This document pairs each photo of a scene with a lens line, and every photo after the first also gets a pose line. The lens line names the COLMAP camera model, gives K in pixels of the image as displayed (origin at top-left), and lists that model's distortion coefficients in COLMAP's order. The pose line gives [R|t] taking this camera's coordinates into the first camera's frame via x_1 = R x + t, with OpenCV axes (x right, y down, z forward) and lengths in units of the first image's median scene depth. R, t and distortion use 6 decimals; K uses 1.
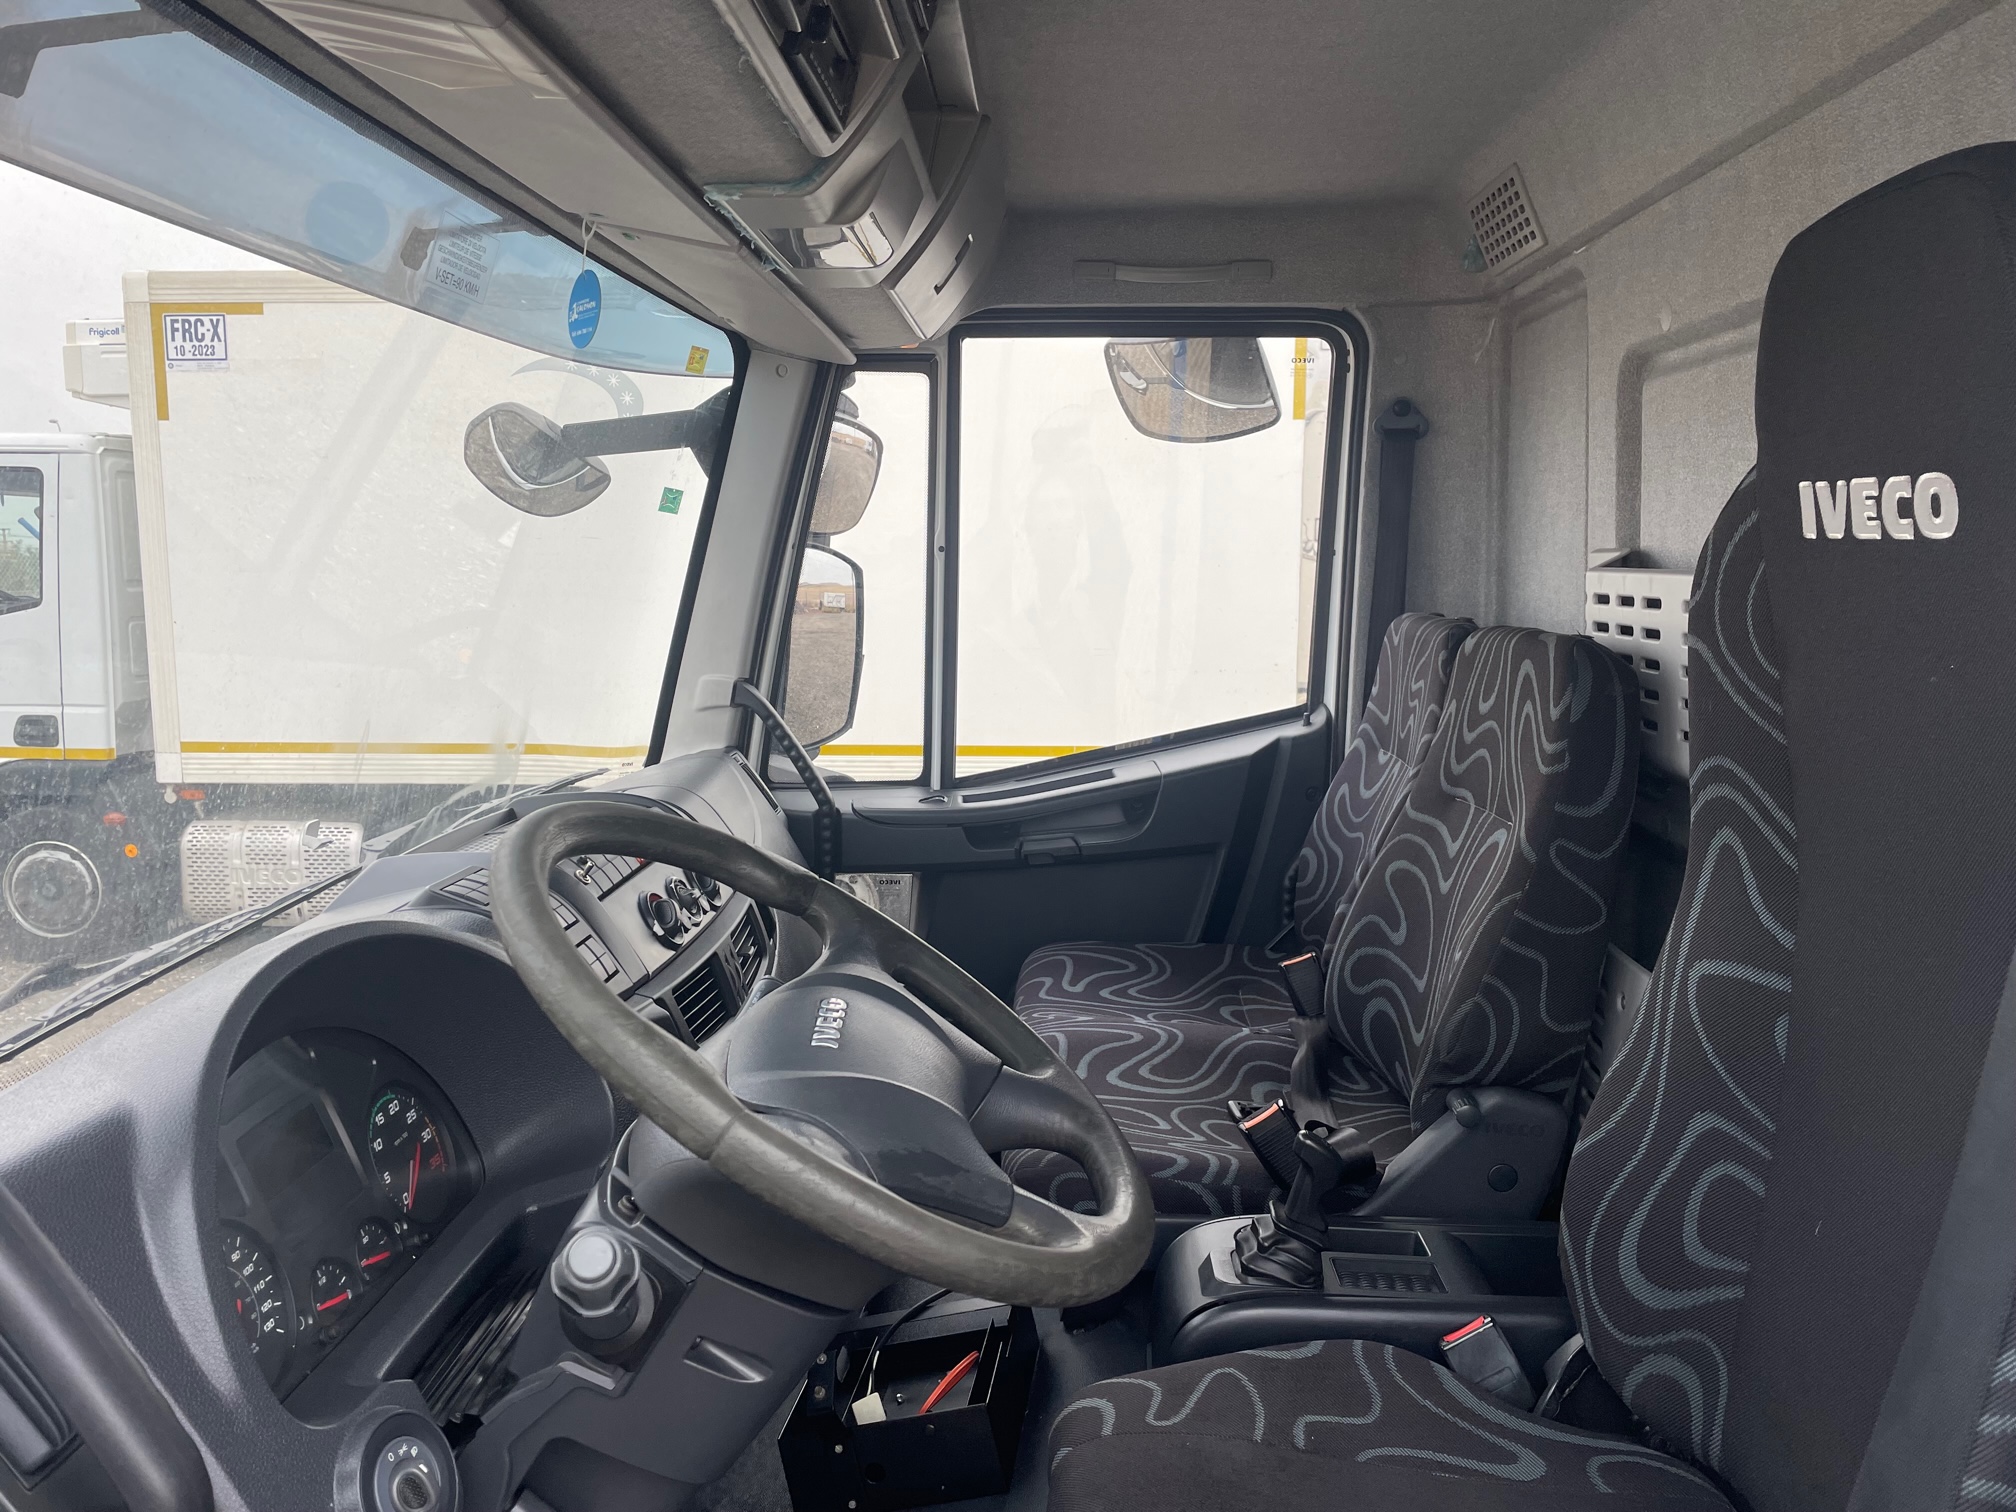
lens RADIAL K [[1540.7, 0, 1008.0], [0, 1540.7, 756.0], [0, 0, 1]] dist [0.111329, -0.151669]
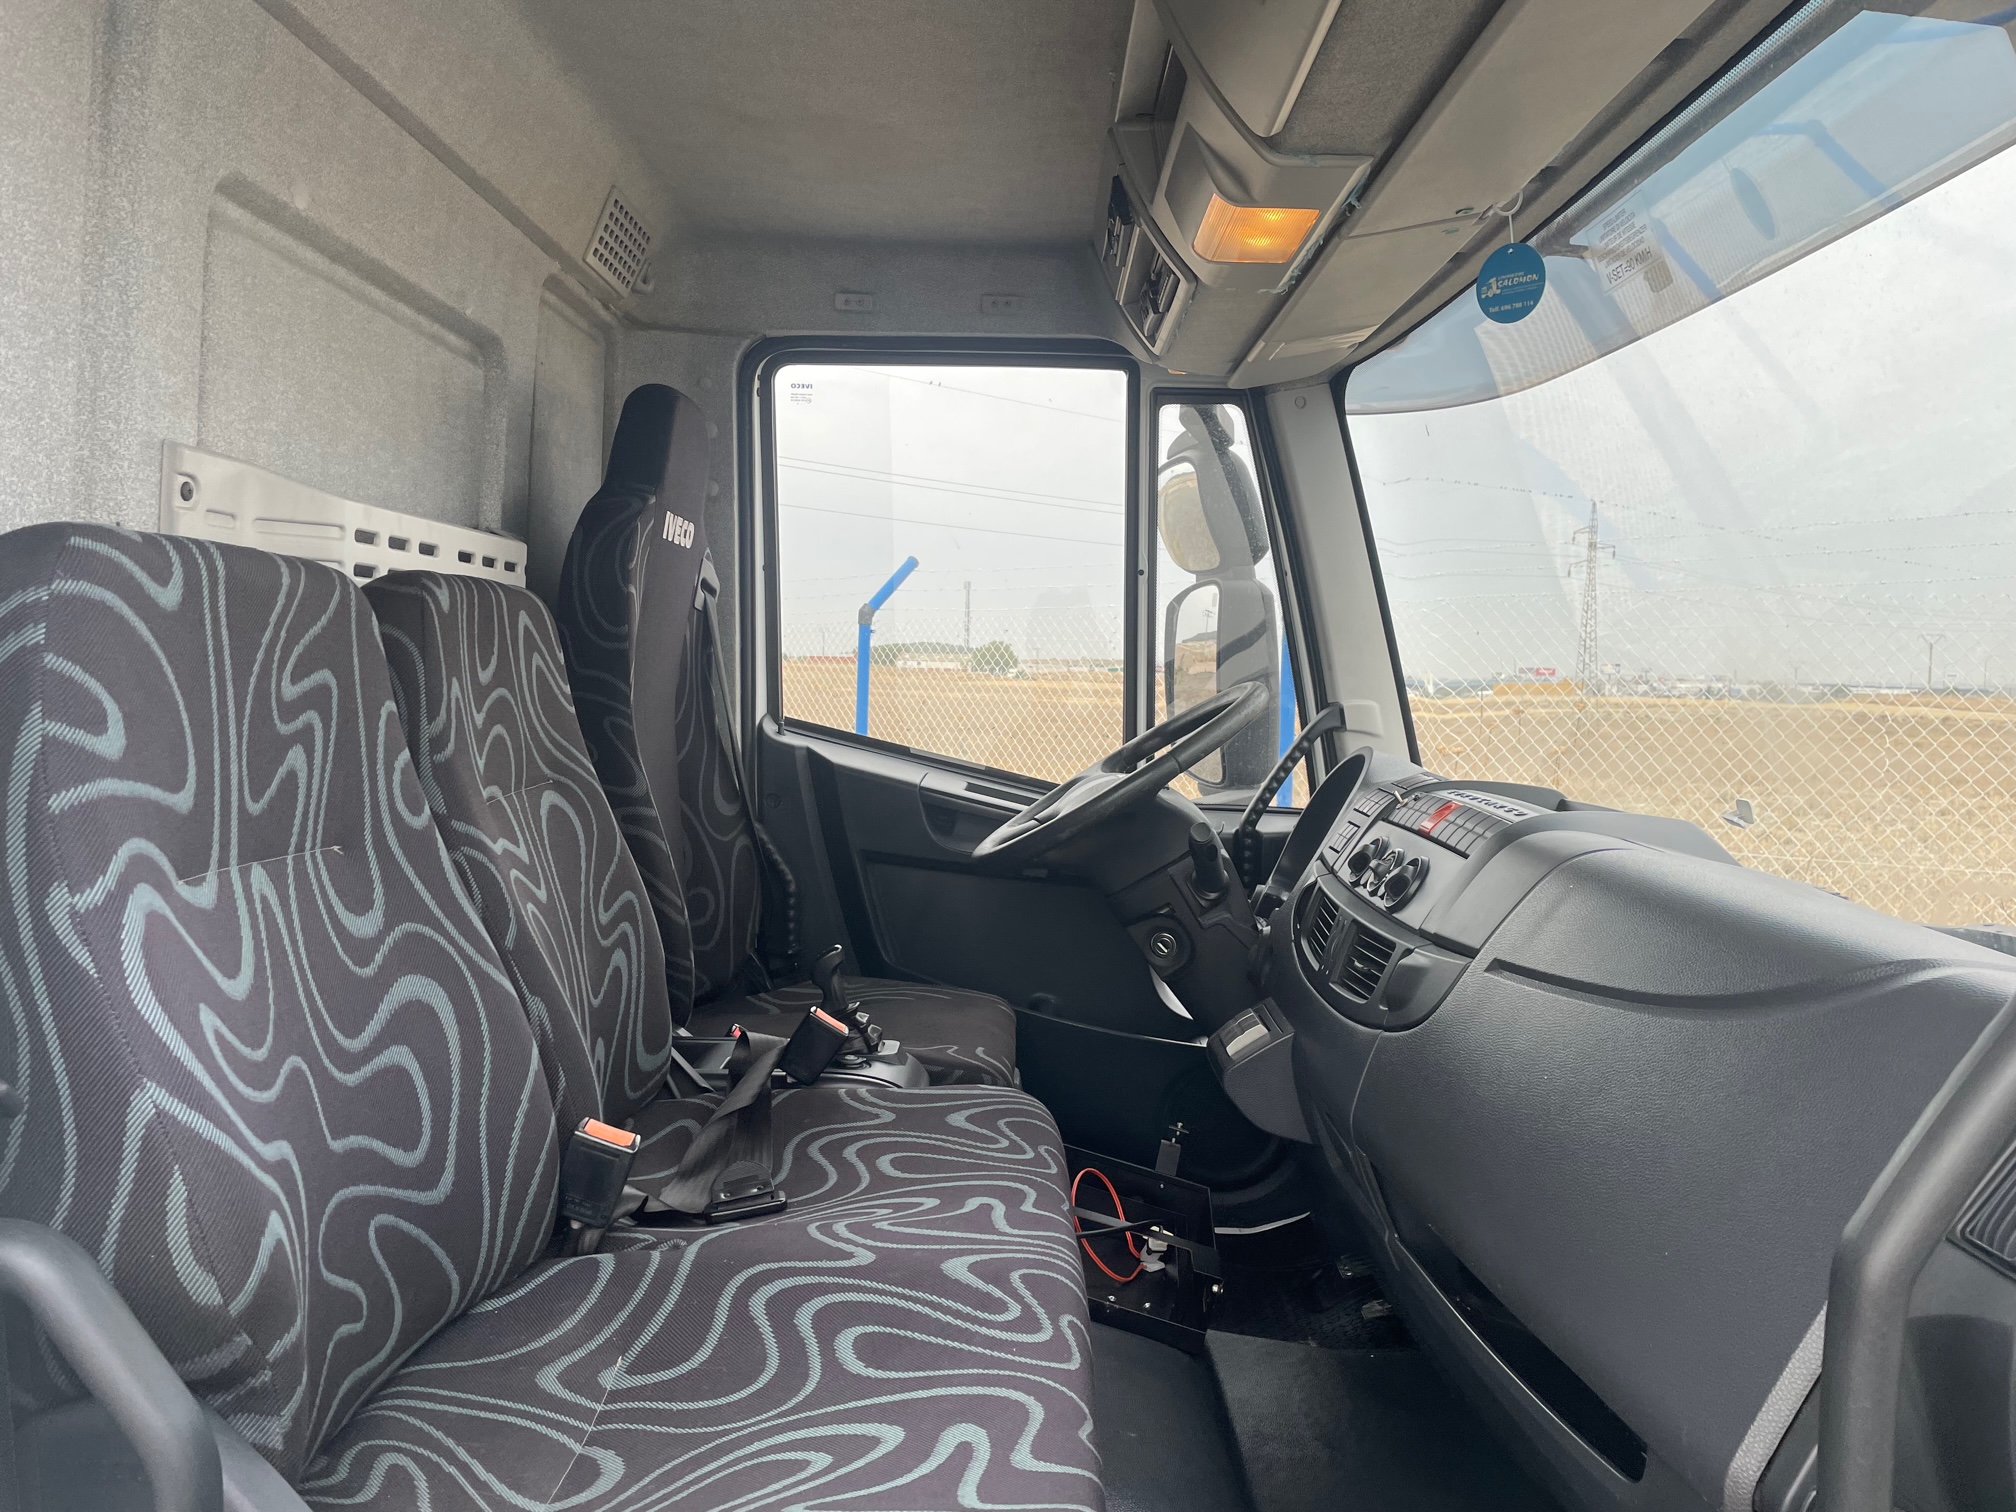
lens RADIAL K [[1540.7, 0, 1008.0], [0, 1540.7, 756.0], [0, 0, 1]] dist [0.111329, -0.151669]
pose [[-0.999337, -0.023986, -0.027407, 0.061772], [-0.028710, 0.981830, 0.187578, -0.150870], [0.022410, 0.188241, -0.981867, 1.830122]]
